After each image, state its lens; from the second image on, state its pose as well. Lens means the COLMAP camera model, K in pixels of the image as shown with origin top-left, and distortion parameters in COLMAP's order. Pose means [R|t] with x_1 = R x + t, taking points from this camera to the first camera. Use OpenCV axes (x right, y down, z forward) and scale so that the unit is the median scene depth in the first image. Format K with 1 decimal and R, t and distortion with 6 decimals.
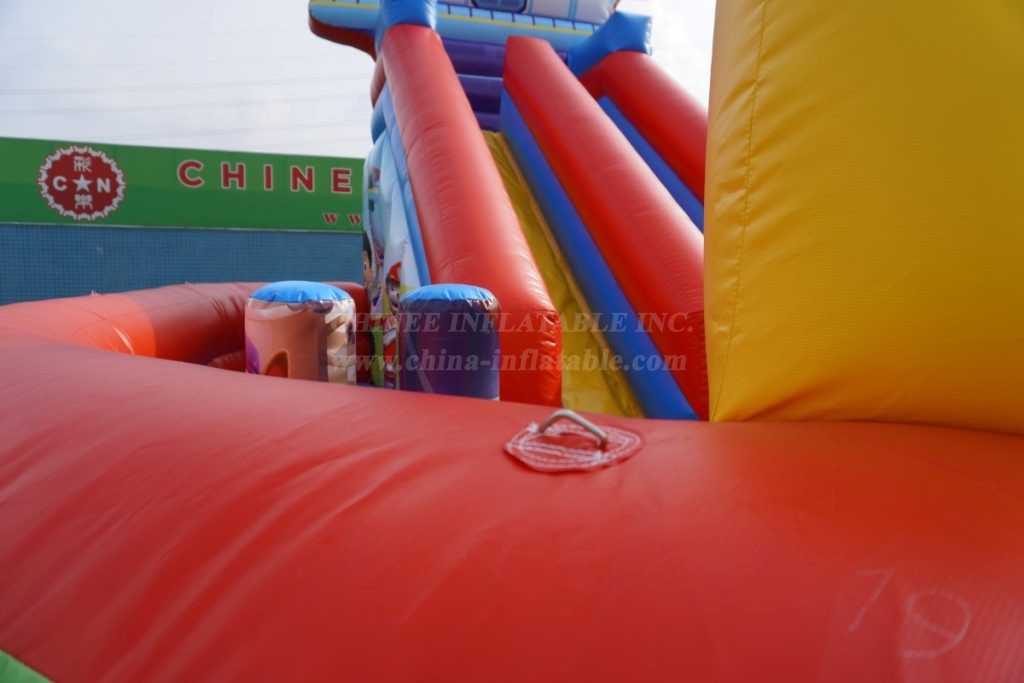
lens RADIAL K [[692.9, 0, 547.6], [0, 692.9, 334.0], [0, 0, 1]] dist [-0.041400, 0.013505]
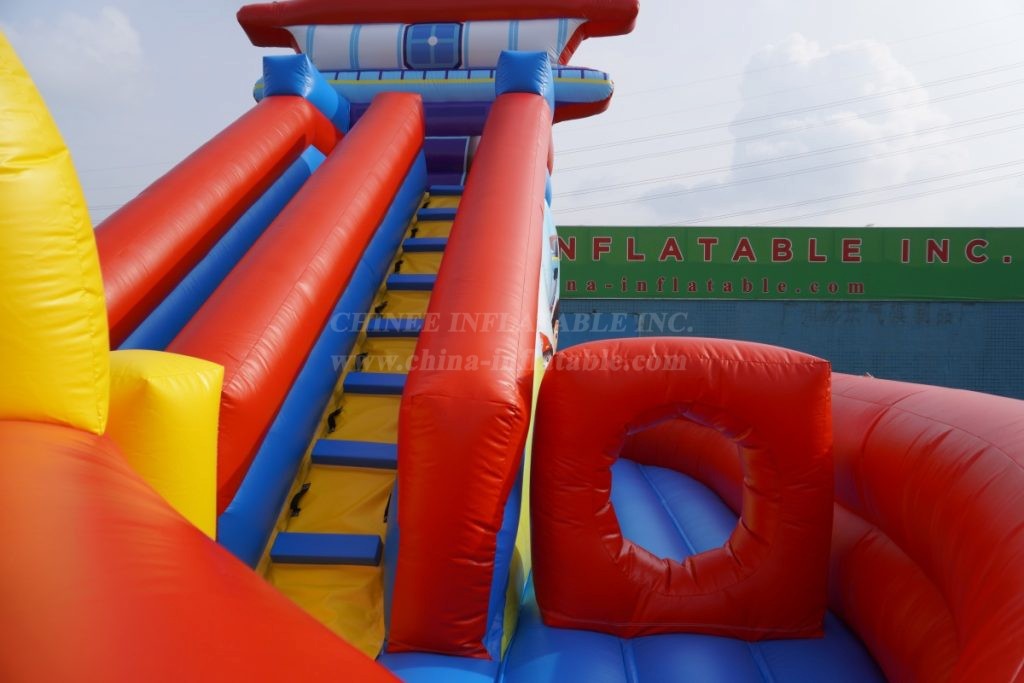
lens RADIAL K [[692.9, 0, 519.5], [0, 692.9, 334.6], [0, 0, 1]] dist [-0.041400, 0.013505]
pose [[0.925701, -0.001011, -0.378254, 0.228899], [-0.032258, 0.996142, -0.081609, -0.011149], [0.376877, 0.087747, 0.922098, 0.098559]]
